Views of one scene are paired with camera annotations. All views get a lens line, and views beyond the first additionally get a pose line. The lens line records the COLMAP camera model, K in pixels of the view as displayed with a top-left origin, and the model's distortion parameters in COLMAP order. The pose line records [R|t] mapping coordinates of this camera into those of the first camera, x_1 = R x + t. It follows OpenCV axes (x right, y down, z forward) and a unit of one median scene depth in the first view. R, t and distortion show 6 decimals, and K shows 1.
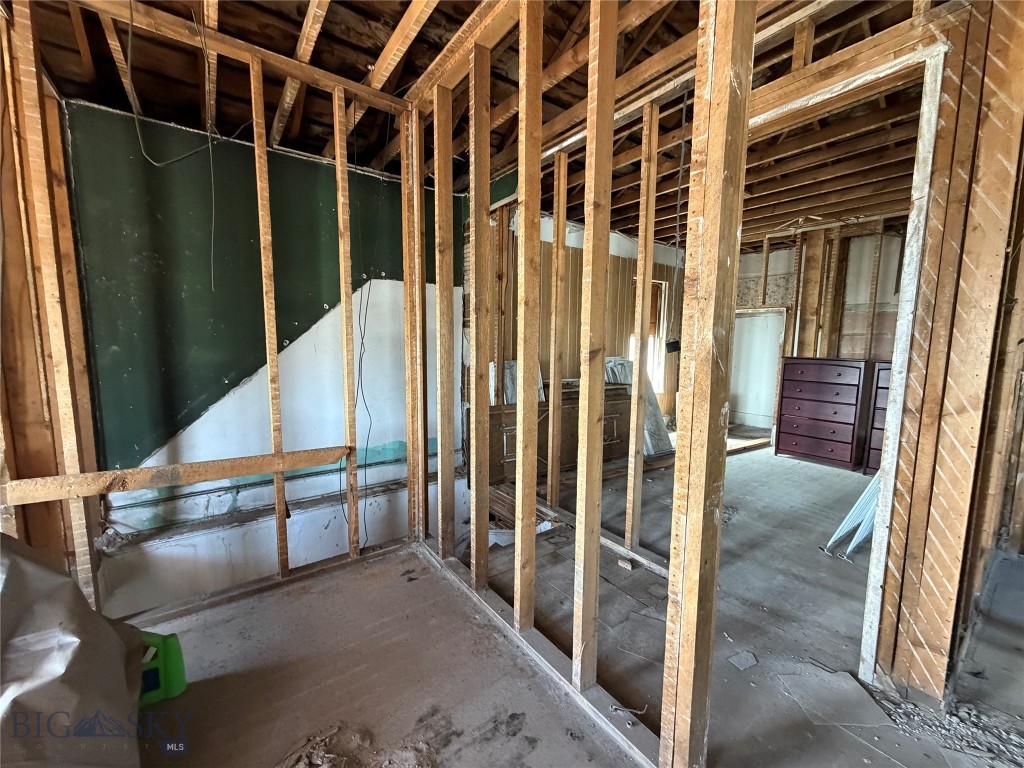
lens RADIAL K [[411.9, 0, 511.9], [0, 411.9, 382.9], [0, 0, 1]] dist [0.006792, -0.000038]
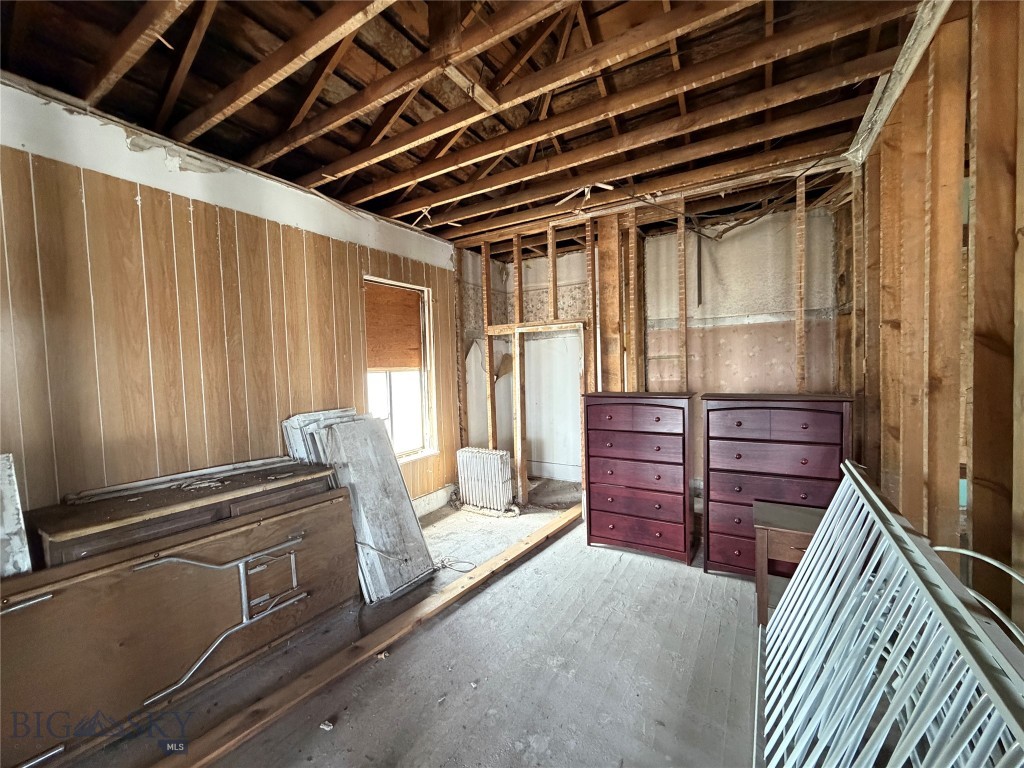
lens RADIAL K [[411.9, 0, 513.5], [0, 411.9, 383.3], [0, 0, 1]] dist [0.006792, -0.000038]
pose [[0.925007, -0.056403, 0.375739, 0.284887], [0.082205, 0.995206, -0.052984, -0.052013], [-0.370949, 0.079899, 0.925210, 0.401664]]
